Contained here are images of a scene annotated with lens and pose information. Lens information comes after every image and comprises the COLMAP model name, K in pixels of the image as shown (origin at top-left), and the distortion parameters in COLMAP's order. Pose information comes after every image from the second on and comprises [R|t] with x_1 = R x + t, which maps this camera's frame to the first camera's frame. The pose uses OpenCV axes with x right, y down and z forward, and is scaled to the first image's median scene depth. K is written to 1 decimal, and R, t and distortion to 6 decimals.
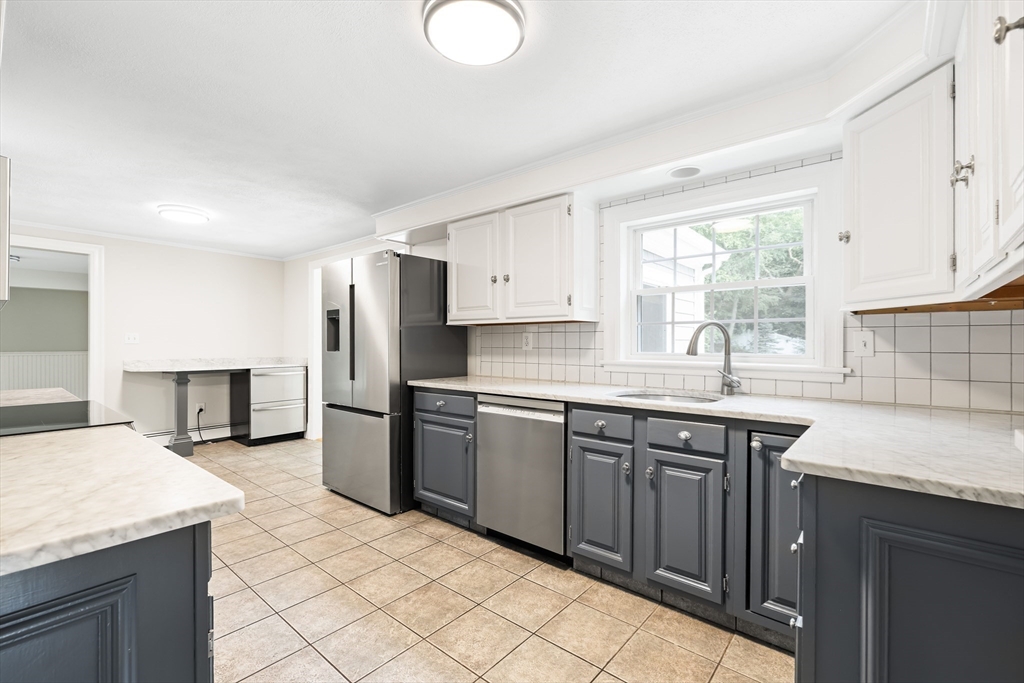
lens RADIAL K [[426.3, 0, 512.0], [0, 426.3, 341.5], [0, 0, 1]] dist [-0.001126, -0.000146]
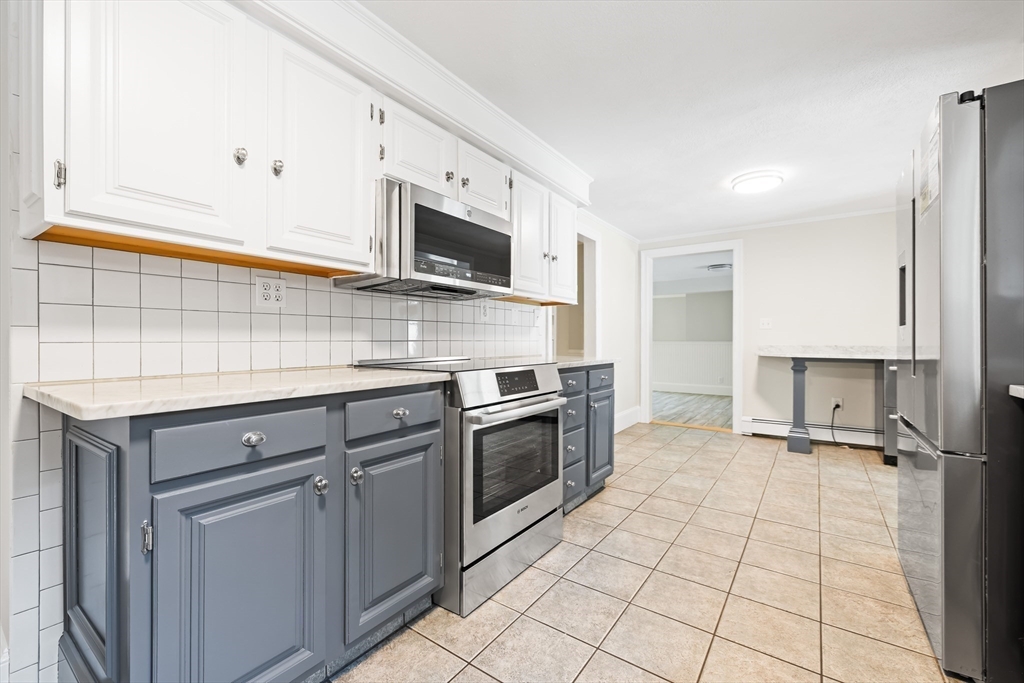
lens RADIAL K [[432.3, 0, 512.0], [0, 432.3, 341.5], [0, 0, 1]] dist [-0.001549, -0.000272]
pose [[0.075220, 0.001236, -0.997166, 0.092469], [0.004461, 0.999989, 0.001576, 0.032132], [0.997157, -0.004567, 0.075213, 0.330032]]
